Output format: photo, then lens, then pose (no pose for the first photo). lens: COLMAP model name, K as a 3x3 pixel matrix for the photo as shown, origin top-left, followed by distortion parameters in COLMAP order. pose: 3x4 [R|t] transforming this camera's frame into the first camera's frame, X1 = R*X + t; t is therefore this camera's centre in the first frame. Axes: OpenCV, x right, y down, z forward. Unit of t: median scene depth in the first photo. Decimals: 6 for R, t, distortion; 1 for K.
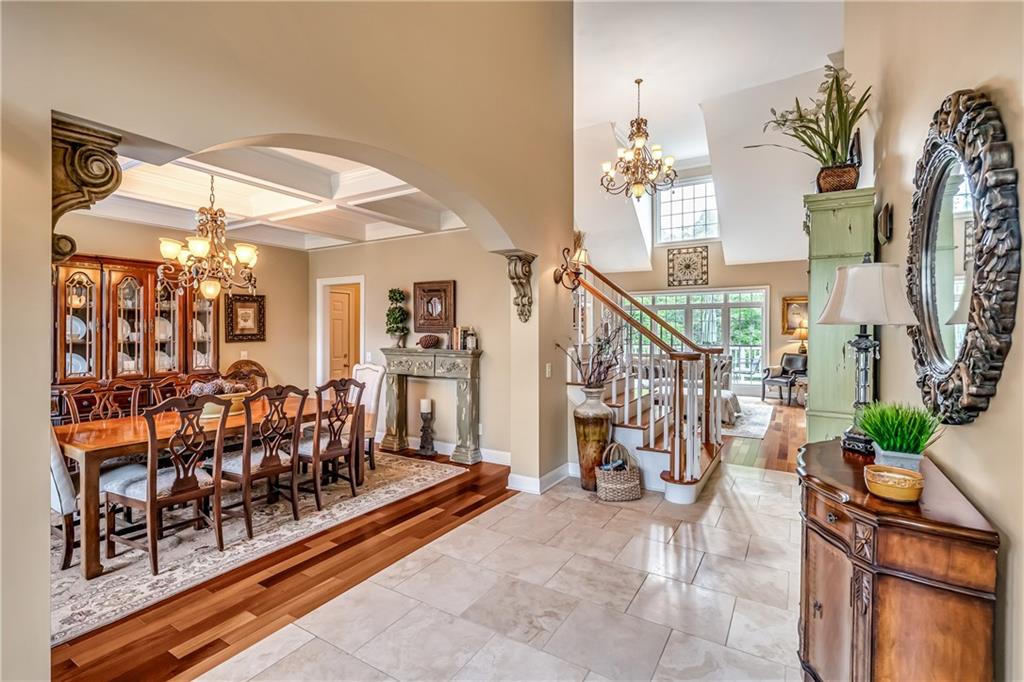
lens RADIAL K [[471.2, 0, 508.3], [0, 471.2, 337.8], [0, 0, 1]] dist [-0.000847, 0.000175]
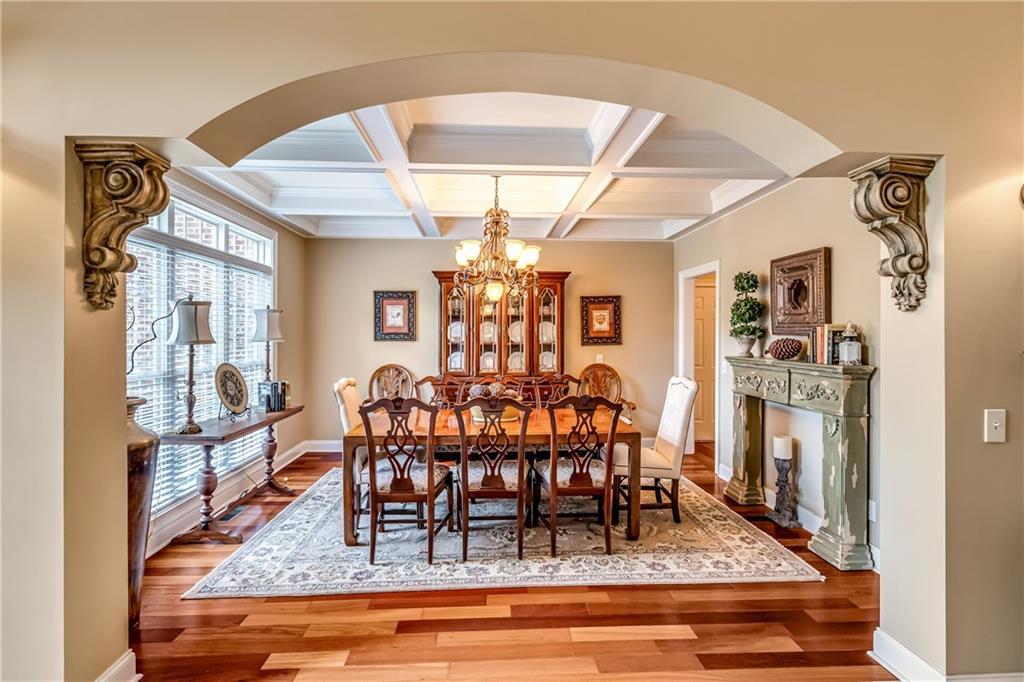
lens RADIAL K [[471.2, 0, 508.3], [0, 471.2, 337.8], [0, 0, 1]] dist [-0.000847, 0.000175]
pose [[0.564641, 0.003759, -0.825328, 0.194131], [-0.009219, 0.999956, -0.001753, -0.003436], [0.825285, 0.008598, 0.564651, 0.430678]]
